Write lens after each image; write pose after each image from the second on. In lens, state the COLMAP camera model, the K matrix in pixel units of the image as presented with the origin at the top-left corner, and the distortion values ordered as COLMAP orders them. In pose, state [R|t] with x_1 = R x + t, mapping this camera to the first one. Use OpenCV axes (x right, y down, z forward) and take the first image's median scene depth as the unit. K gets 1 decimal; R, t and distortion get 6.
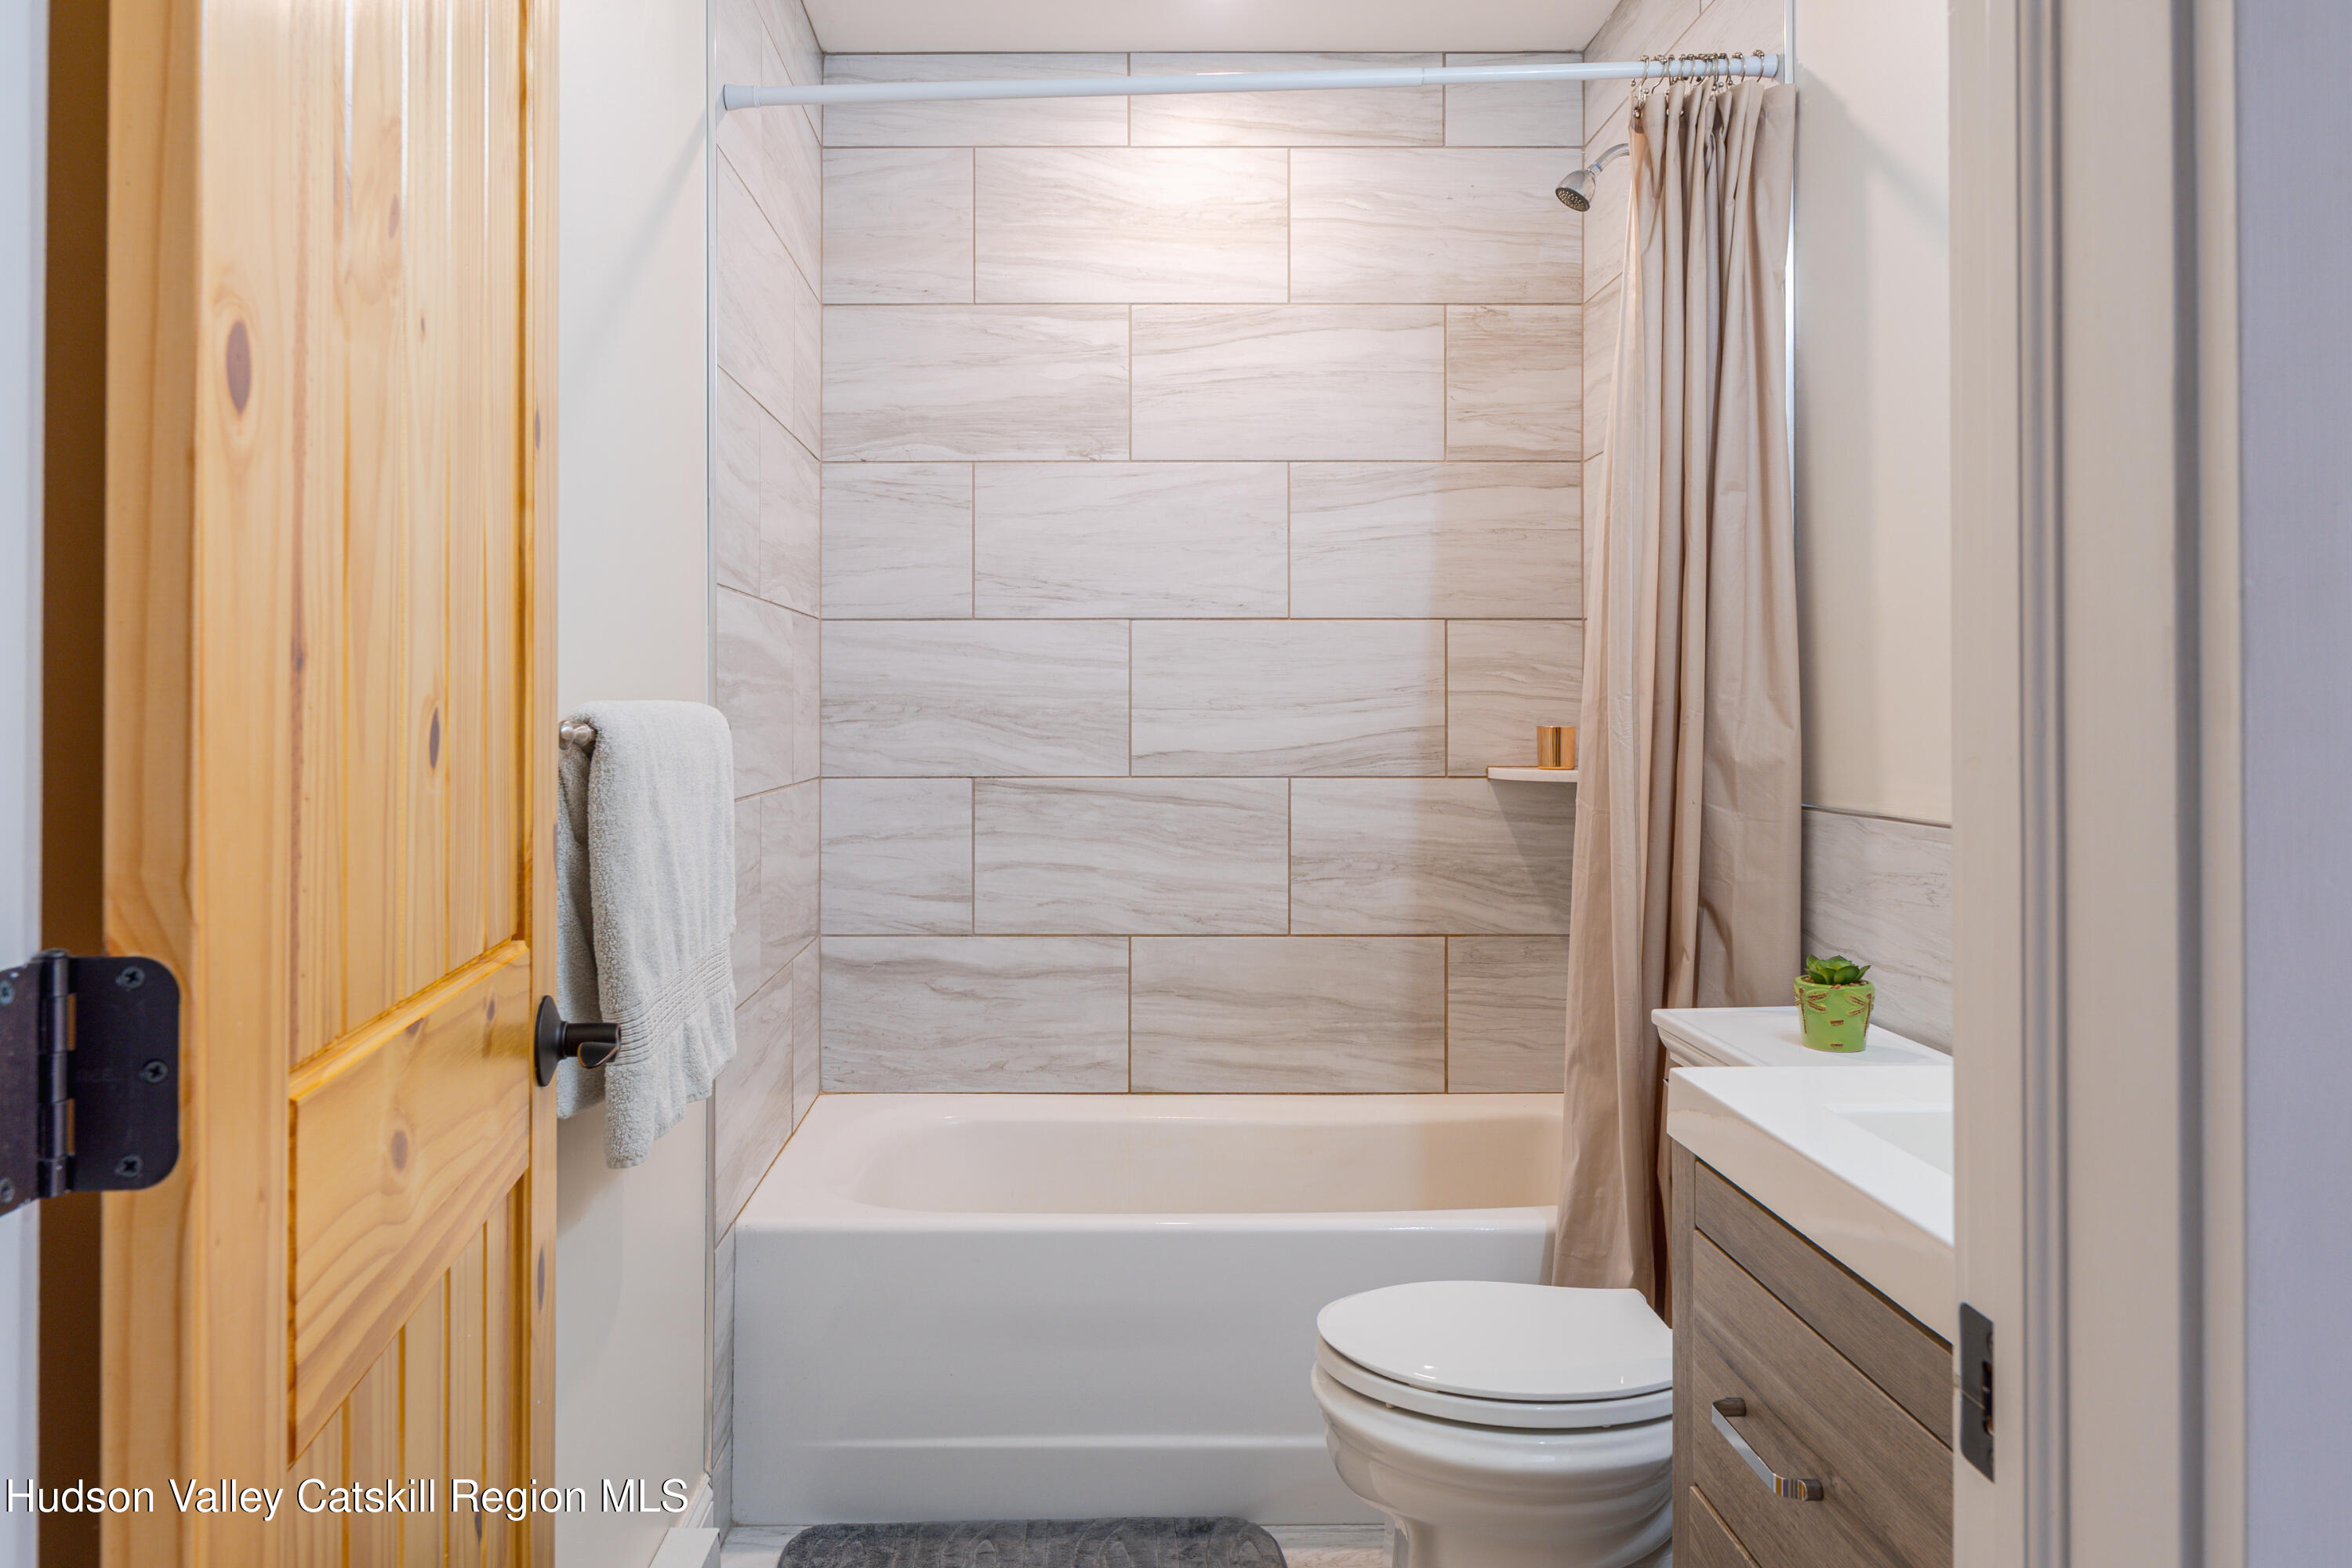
lens RADIAL K [[1689.6, 0, 1089.5], [0, 1689.6, 642.2], [0, 0, 1]] dist [-0.002599, -0.000784]
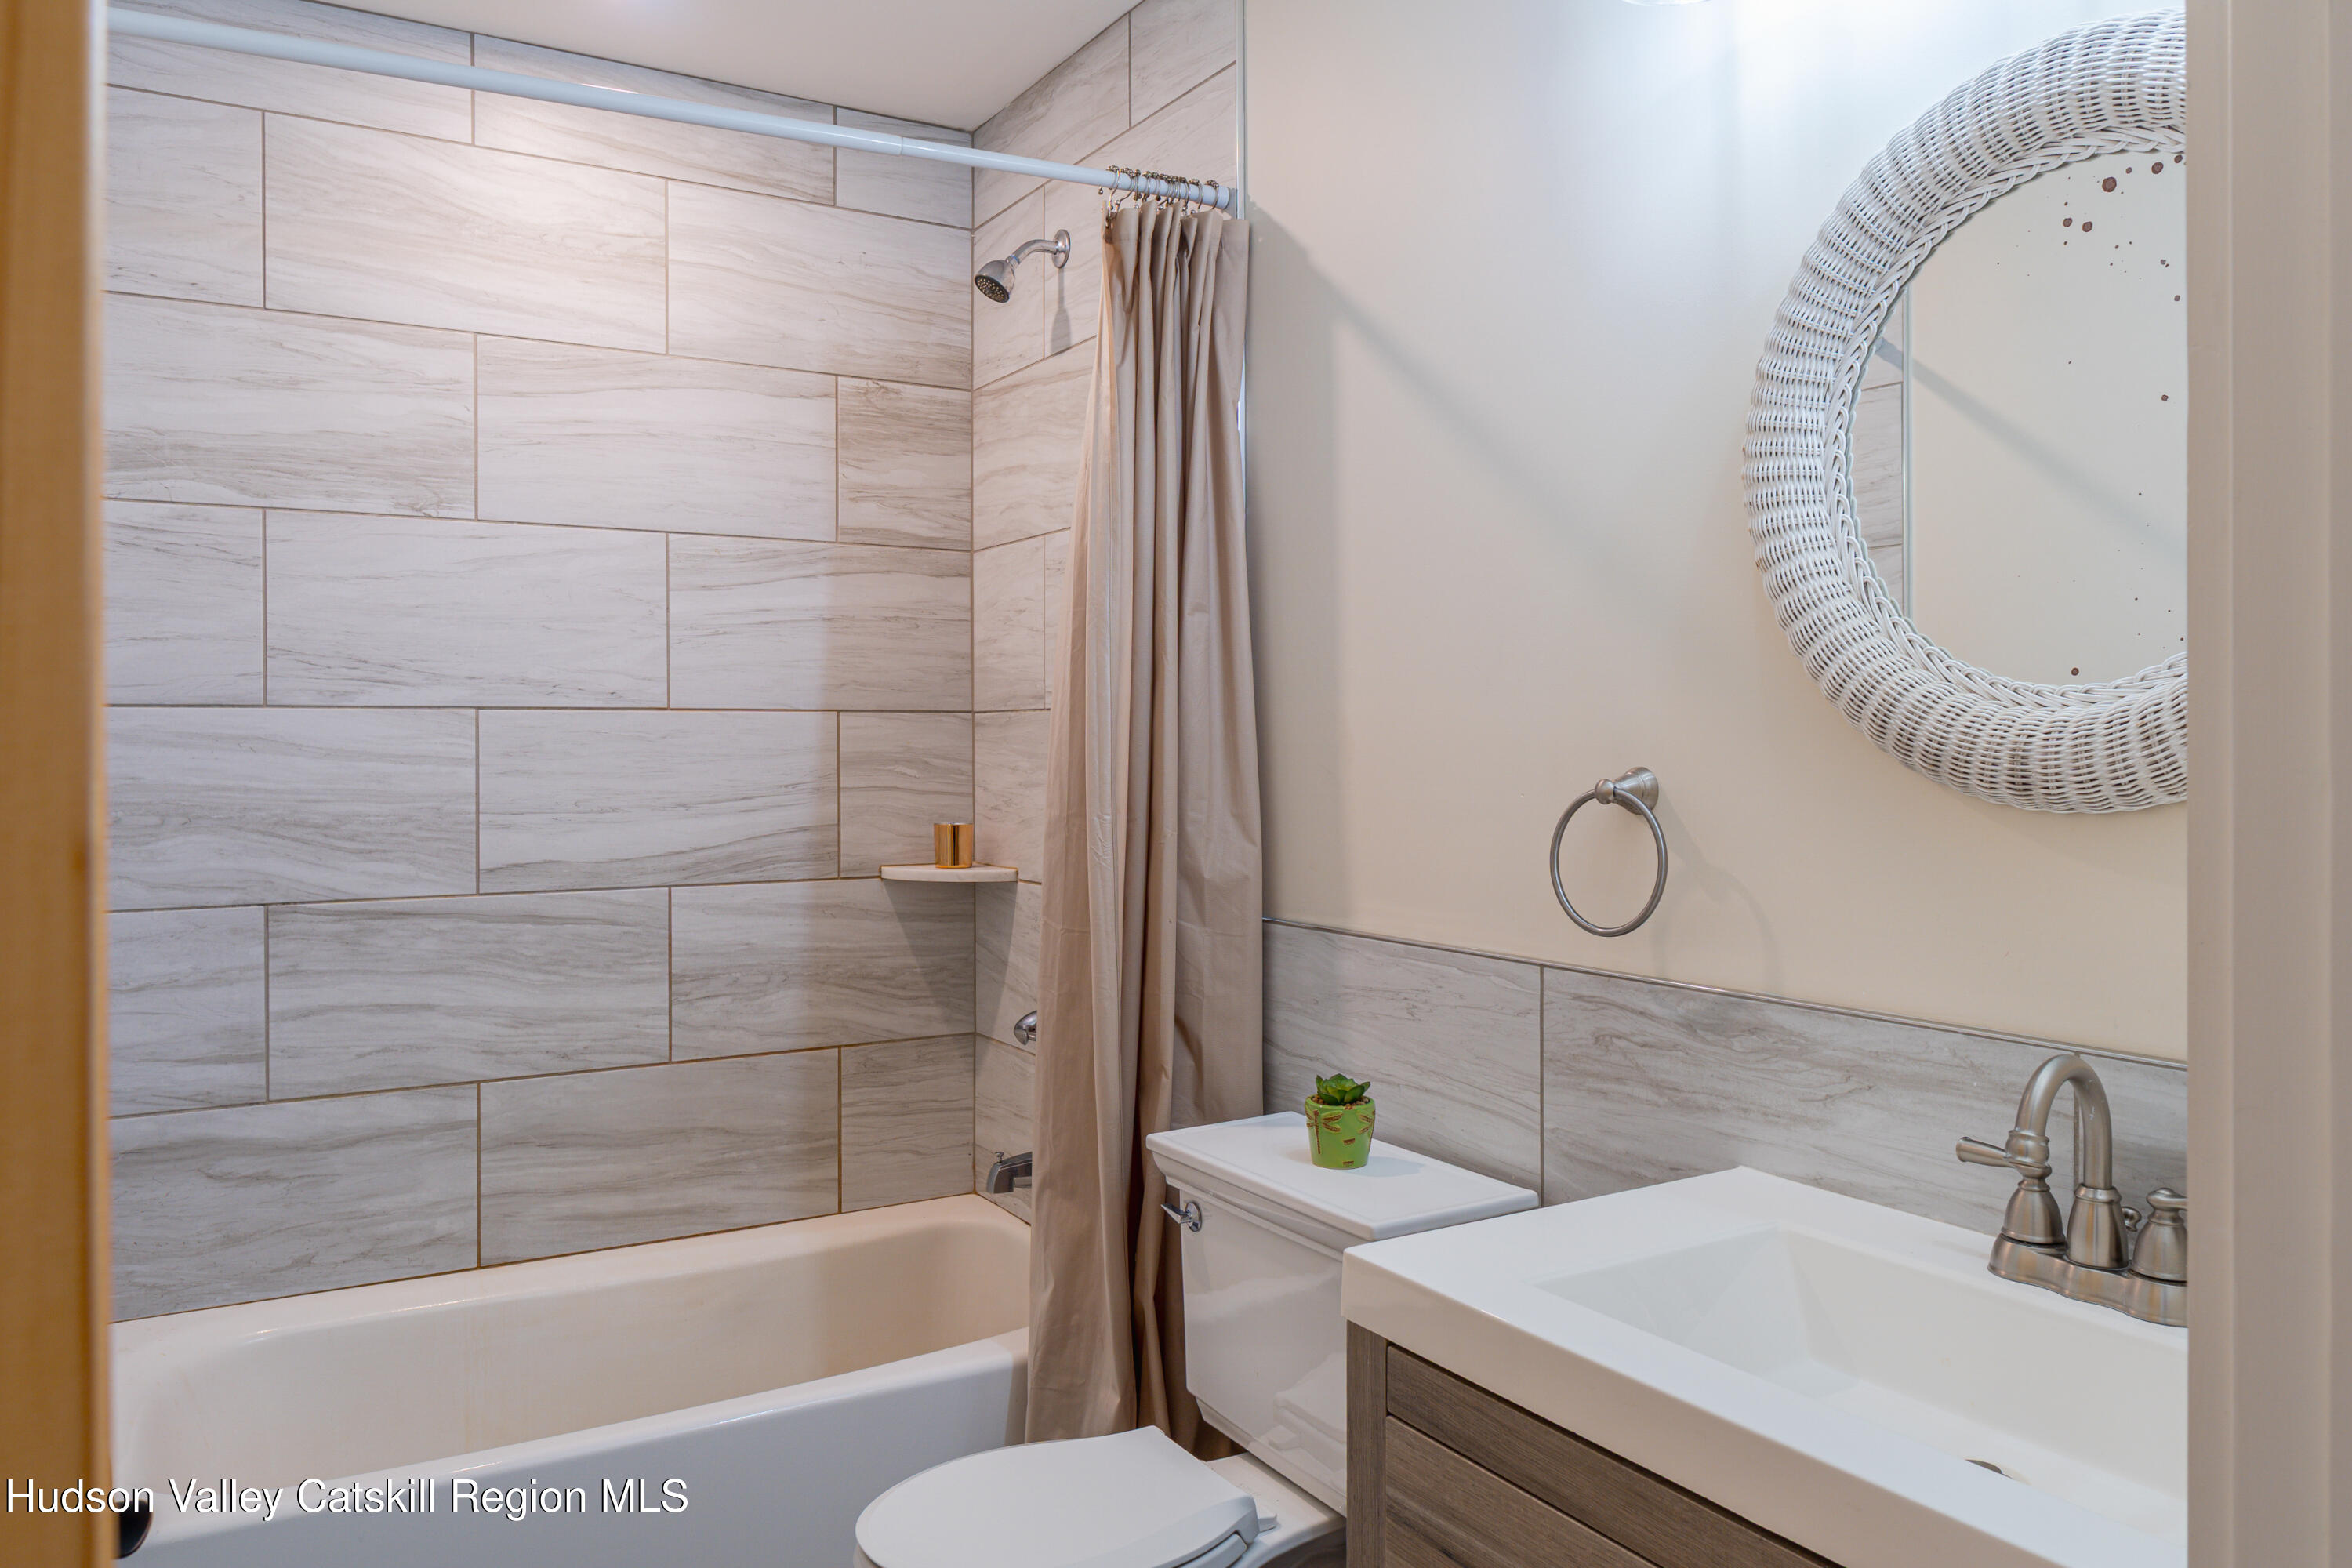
lens RADIAL K [[1689.6, 0, 1253.6], [0, 1689.6, 720.1], [0, 0, 1]] dist [-0.002599, -0.000784]
pose [[0.854055, 0.009120, 0.520103, -0.086851], [-0.019196, 0.999718, 0.013991, -0.027832], [-0.519829, -0.021934, 0.853989, 0.076672]]
